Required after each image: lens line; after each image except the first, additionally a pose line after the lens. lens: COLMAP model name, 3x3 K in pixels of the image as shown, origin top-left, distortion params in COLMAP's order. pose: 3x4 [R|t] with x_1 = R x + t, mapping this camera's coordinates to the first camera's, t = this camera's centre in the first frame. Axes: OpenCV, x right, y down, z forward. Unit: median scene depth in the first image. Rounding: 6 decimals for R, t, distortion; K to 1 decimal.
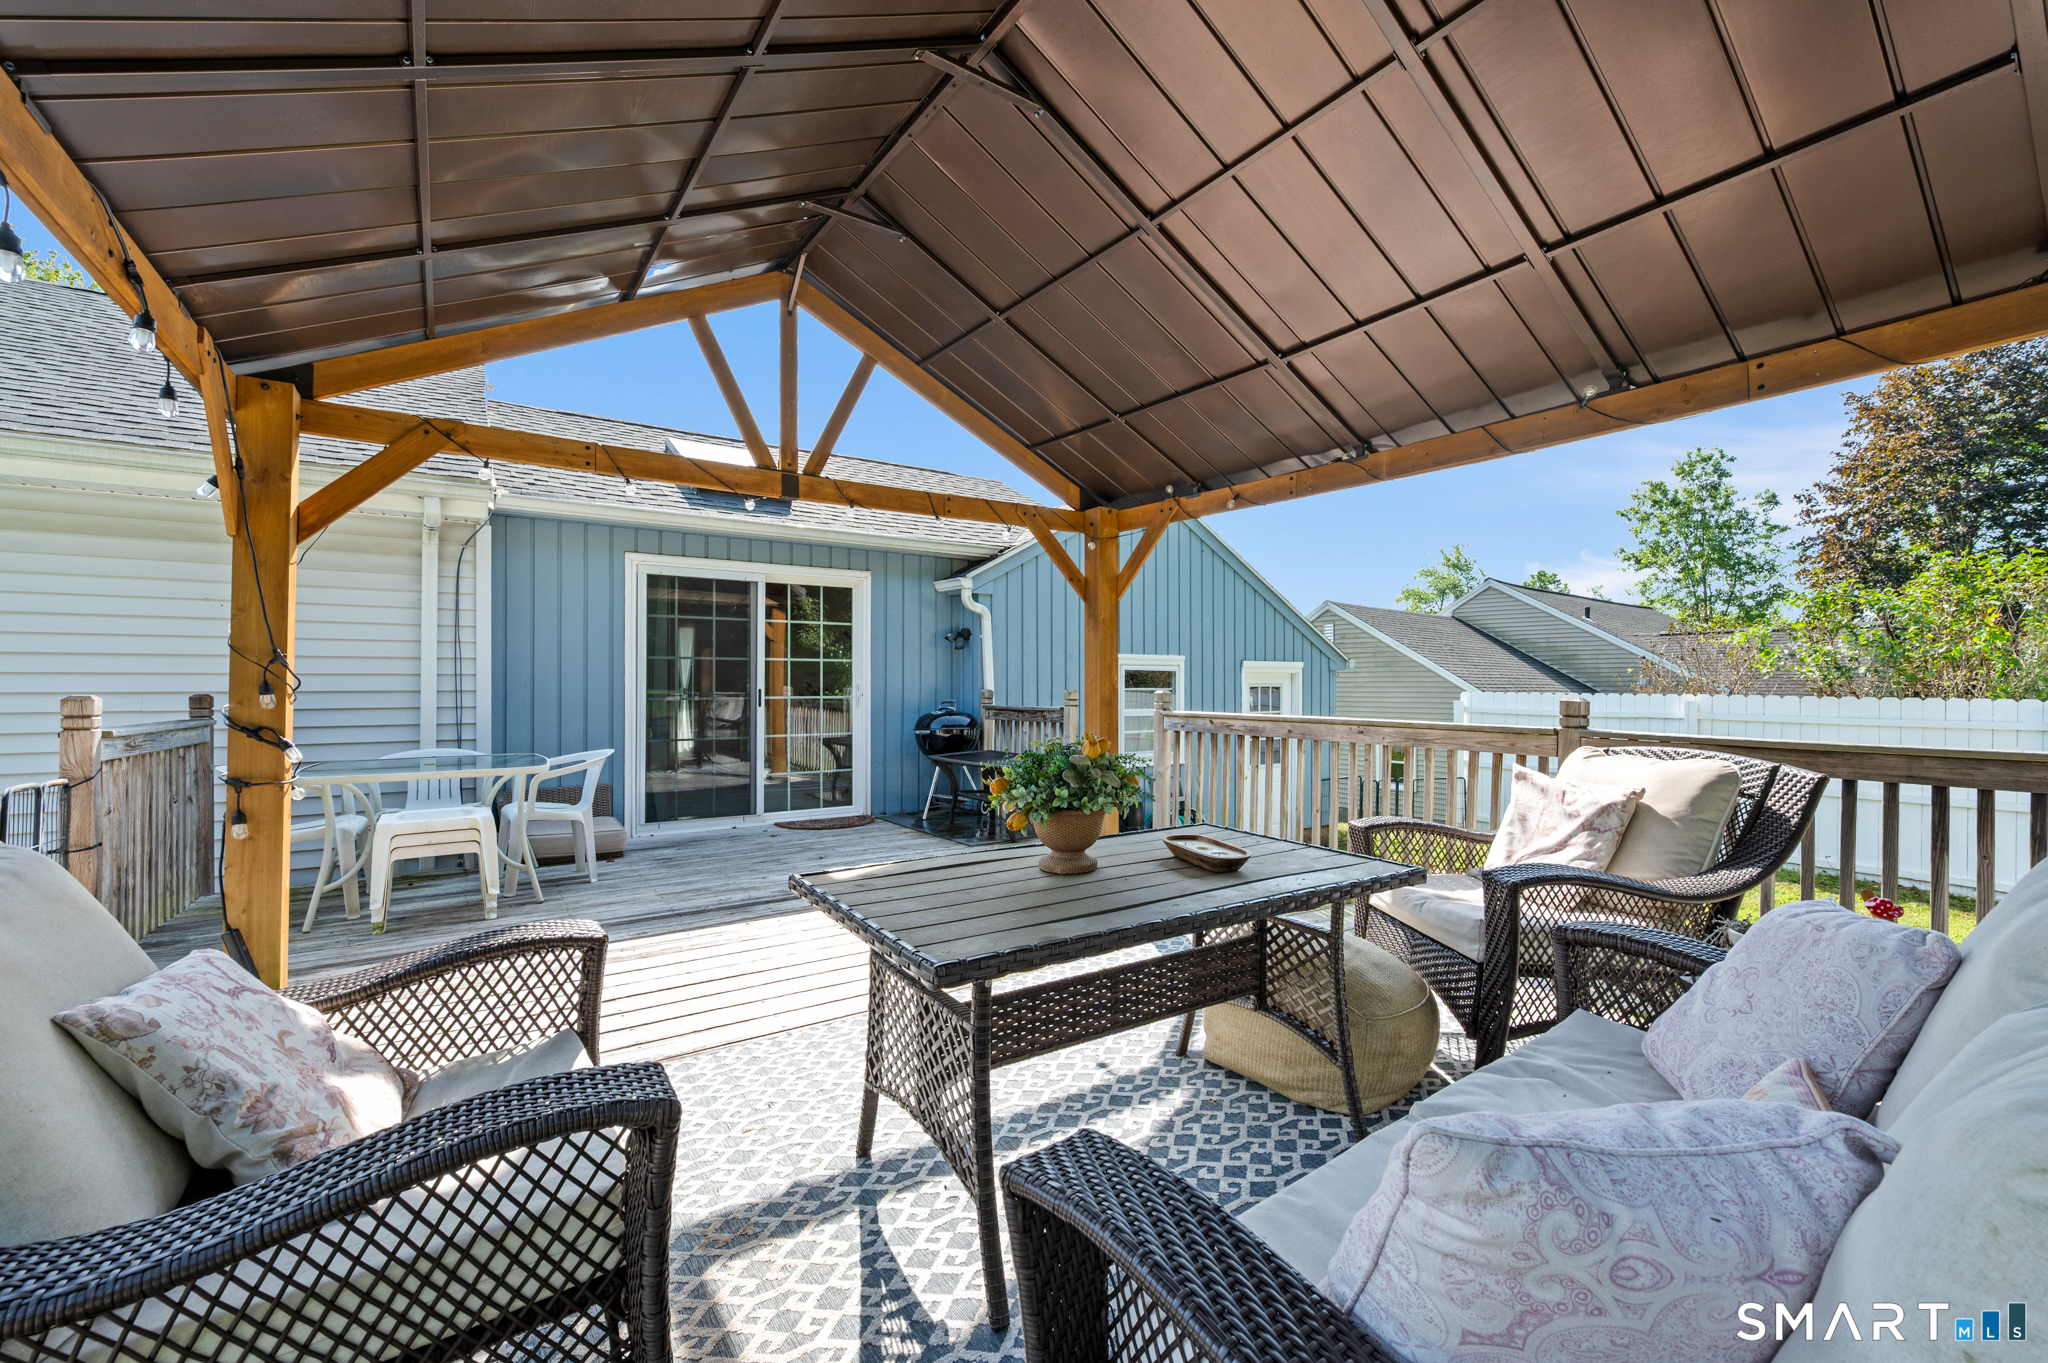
lens RADIAL K [[863.3, 0, 1029.4], [0, 863.3, 679.3], [0, 0, 1]] dist [0.000078, -0.000419]
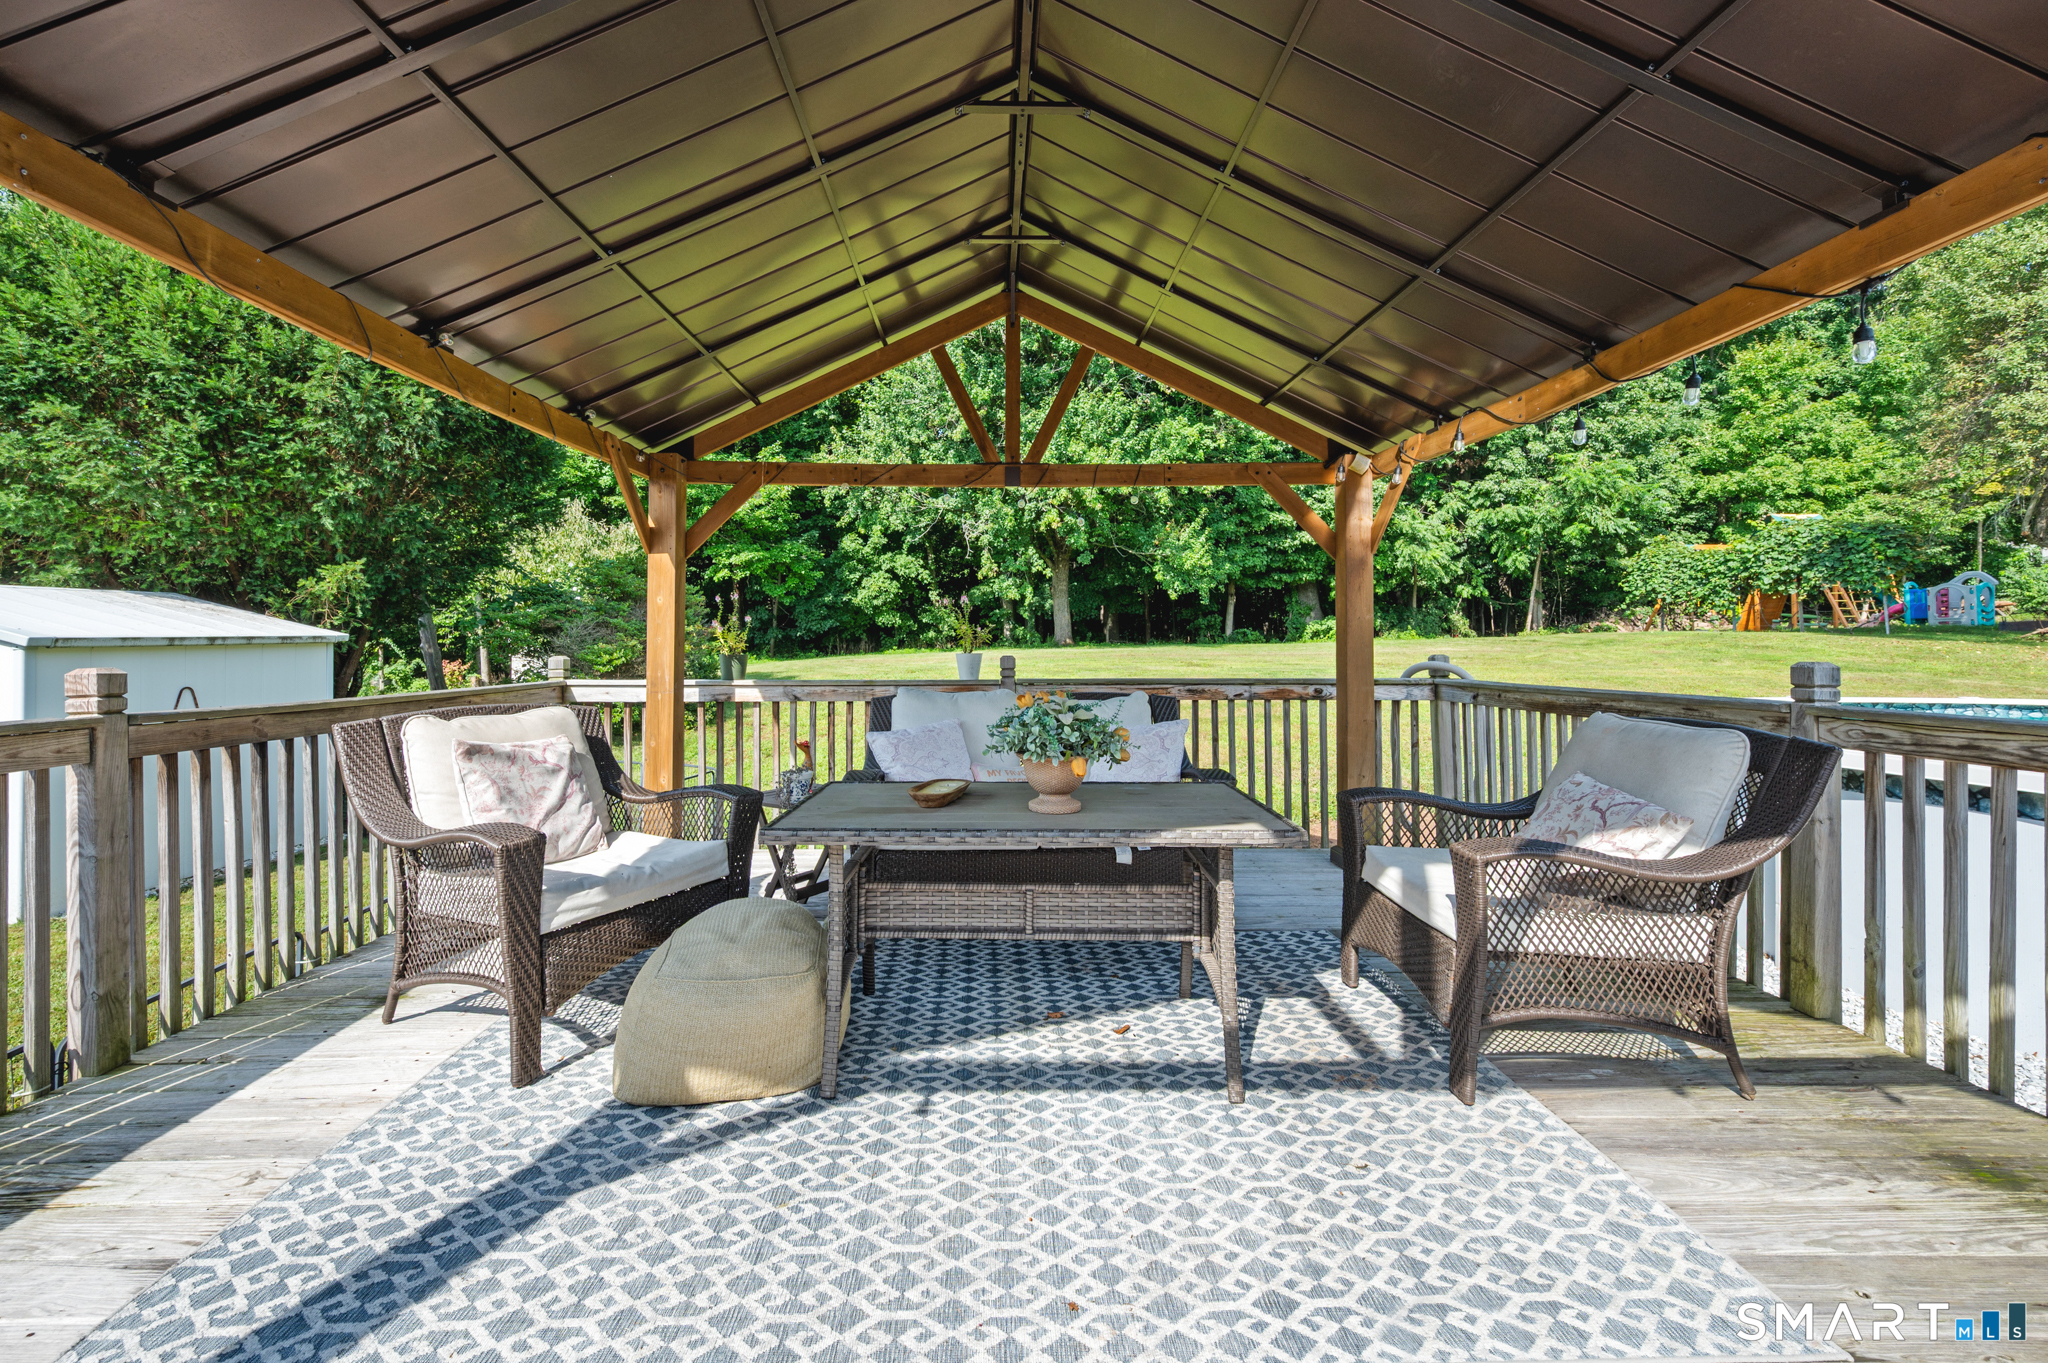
lens RADIAL K [[863.3, 0, 1019.3], [0, 863.3, 664.4], [0, 0, 1]] dist [0.000078, -0.000419]
pose [[-0.846037, -0.009398, 0.533041, -0.497655], [-0.002785, 0.999909, 0.013209, 0.013945], [-0.533116, 0.009691, -0.845986, 1.922396]]
